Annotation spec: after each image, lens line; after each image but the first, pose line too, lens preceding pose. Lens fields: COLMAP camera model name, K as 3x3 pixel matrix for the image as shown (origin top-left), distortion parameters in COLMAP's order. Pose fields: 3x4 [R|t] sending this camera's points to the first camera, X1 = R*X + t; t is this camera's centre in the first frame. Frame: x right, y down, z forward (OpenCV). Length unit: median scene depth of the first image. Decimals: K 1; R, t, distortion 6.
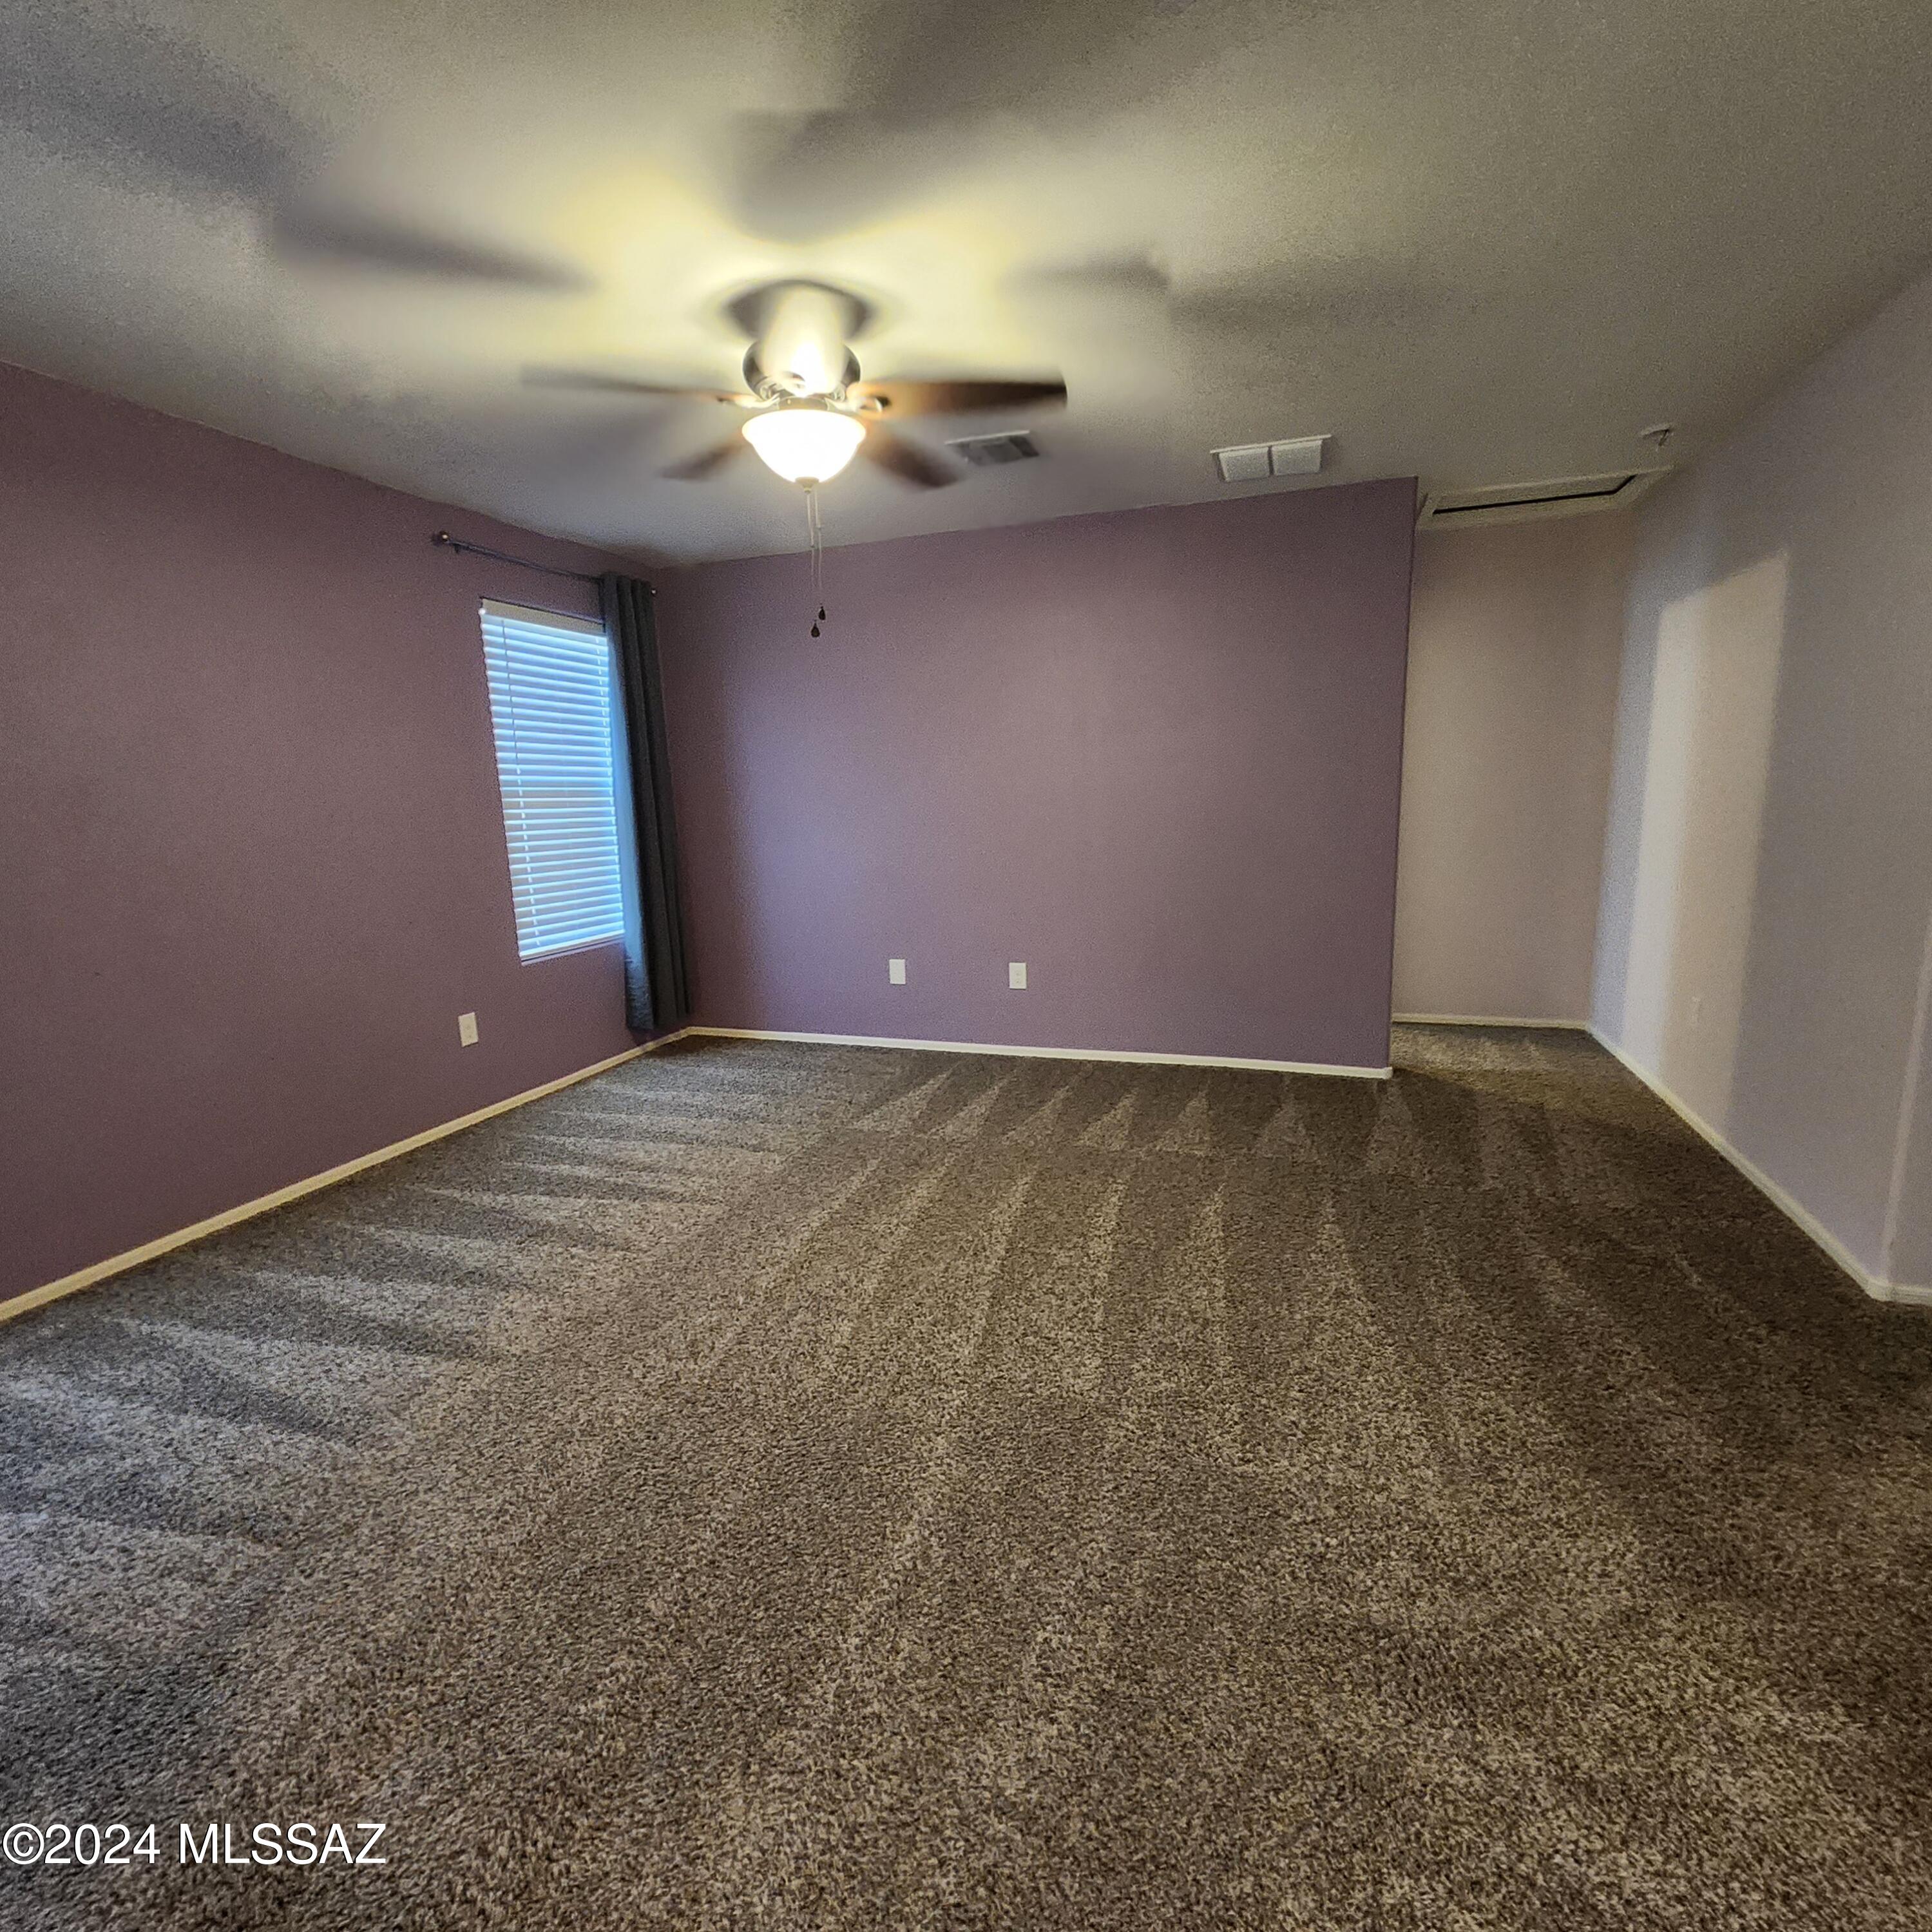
lens RADIAL K [[1006.2, 0, 951.9], [0, 1006.2, 966.9], [0, 0, 1]] dist [0.000209, -0.001324]
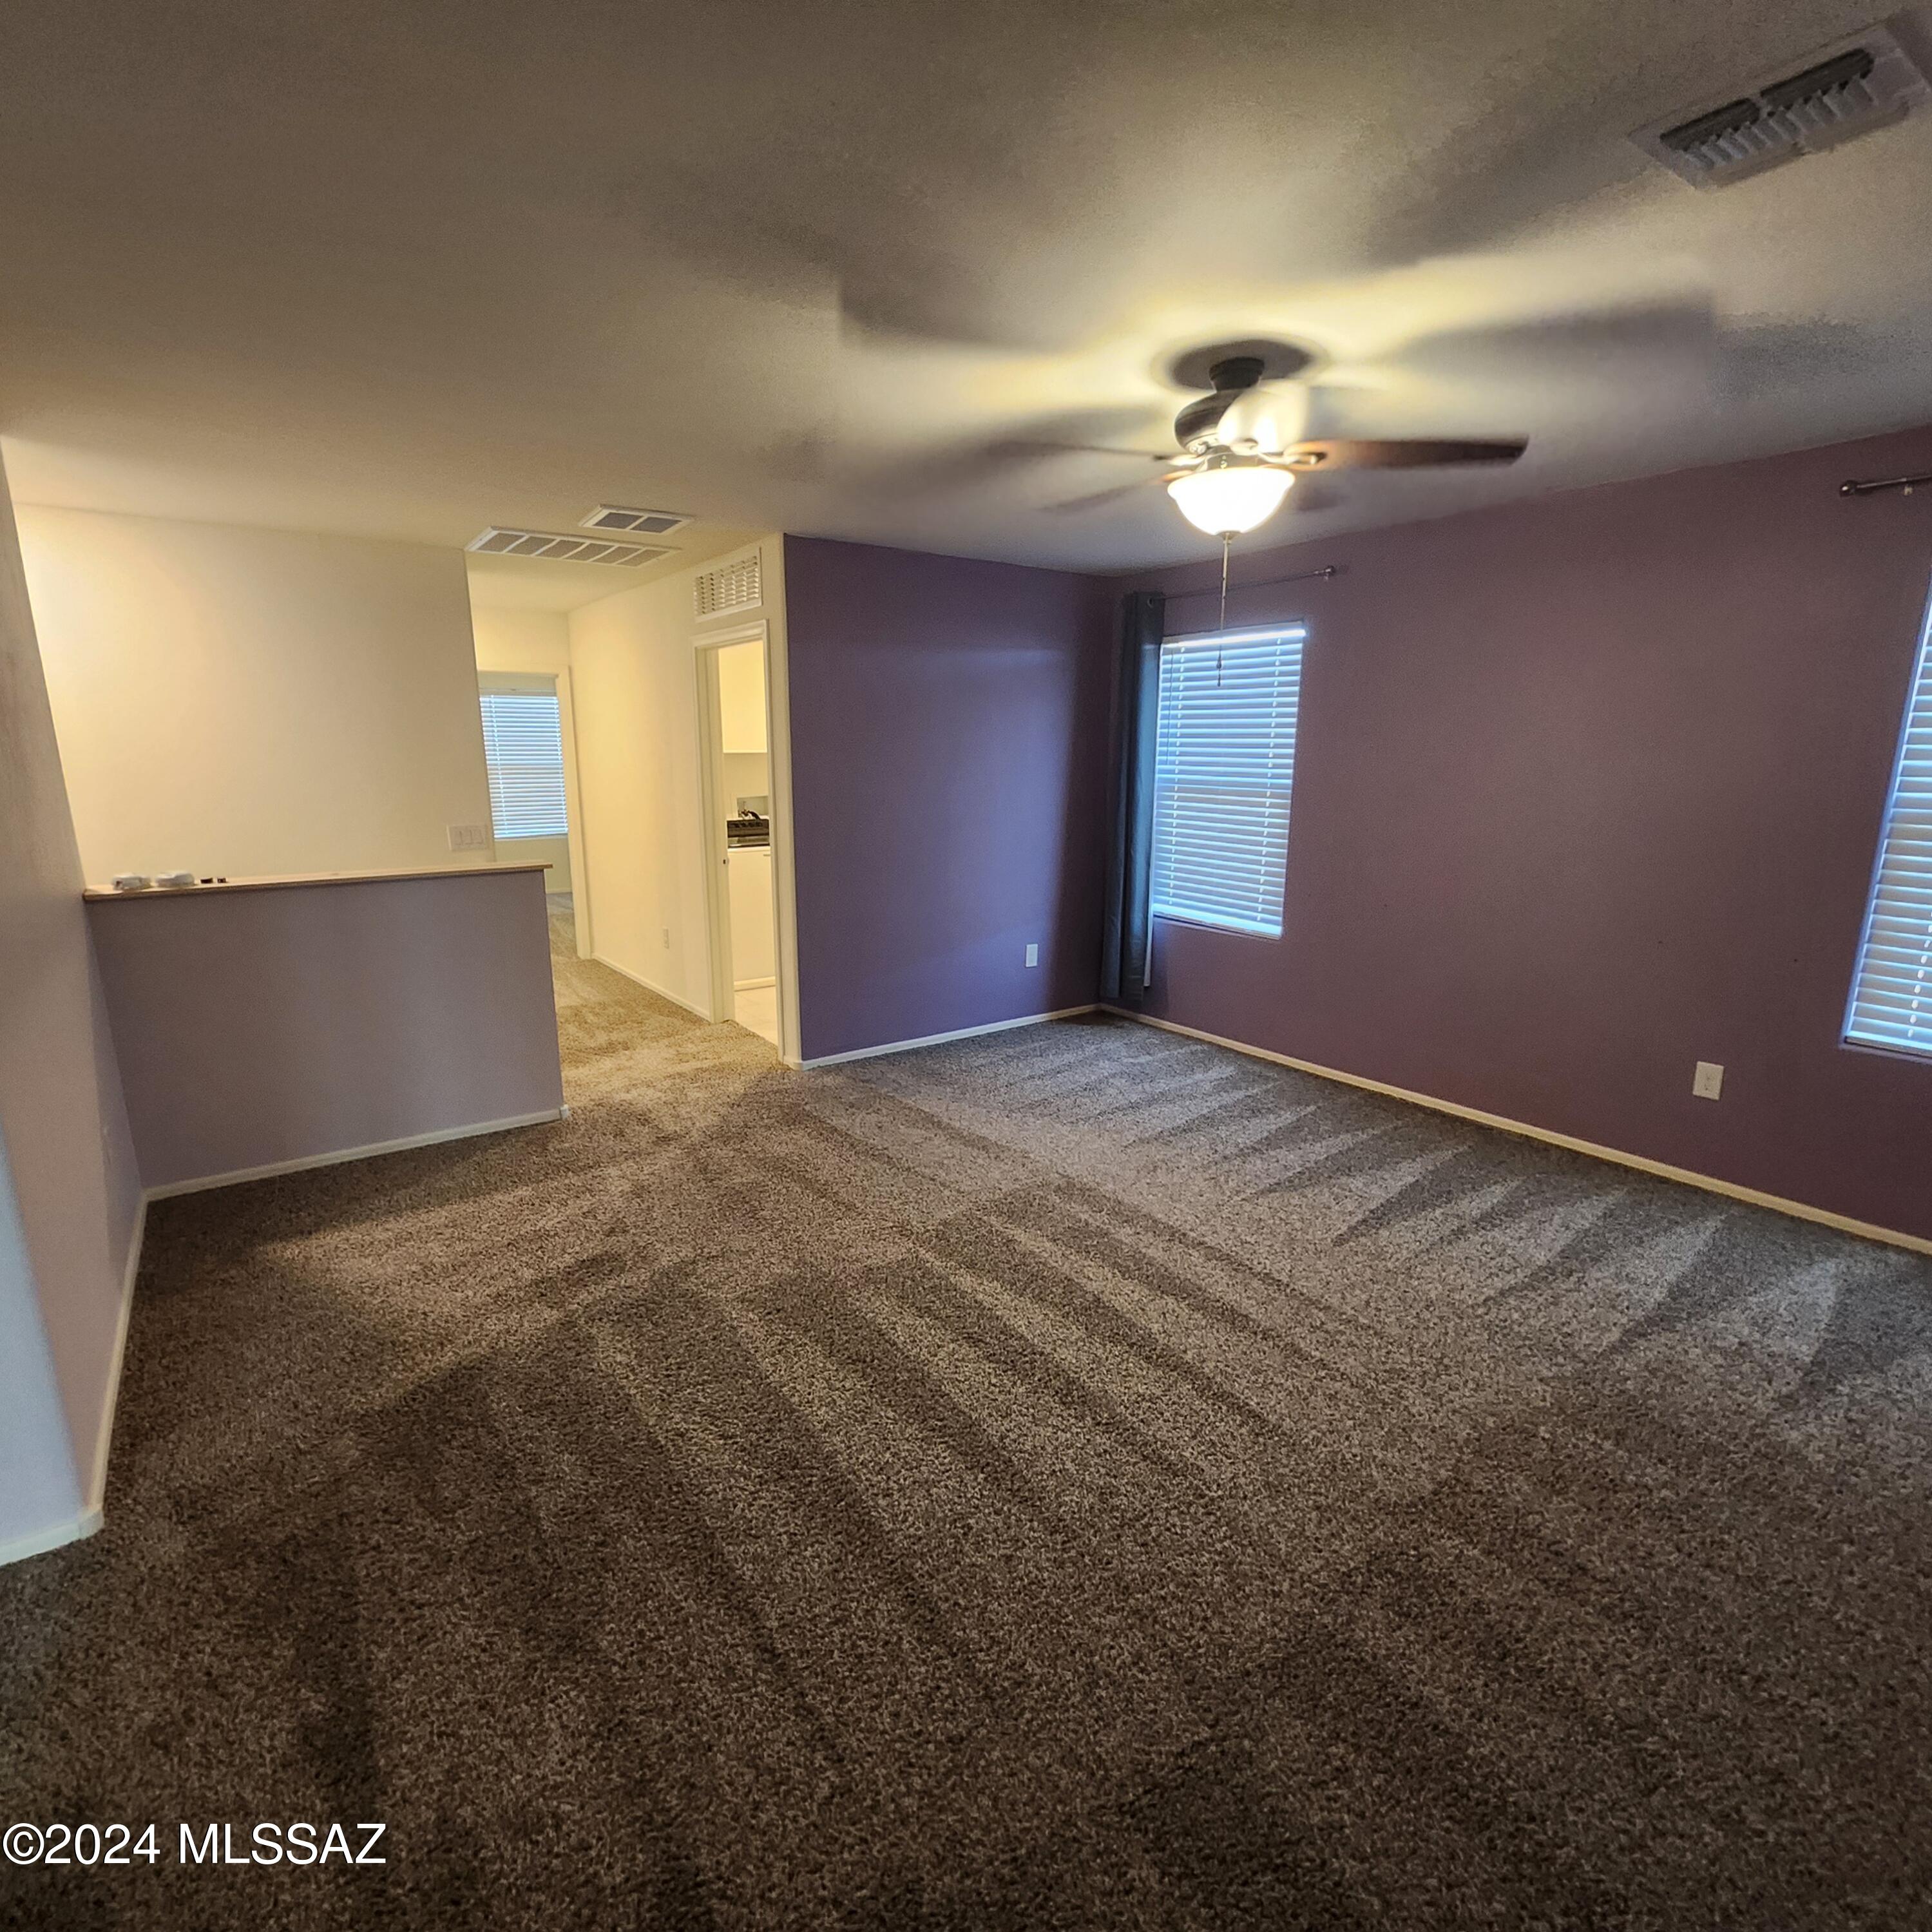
lens RADIAL K [[1006.2, 0, 951.9], [0, 1006.2, 966.9], [0, 0, 1]] dist [0.000209, -0.001324]
pose [[-0.575963, 0.191529, -0.794722, 0.683075], [-0.142646, 0.933704, 0.328405, -0.269296], [0.804934, 0.302513, -0.510458, 1.122178]]
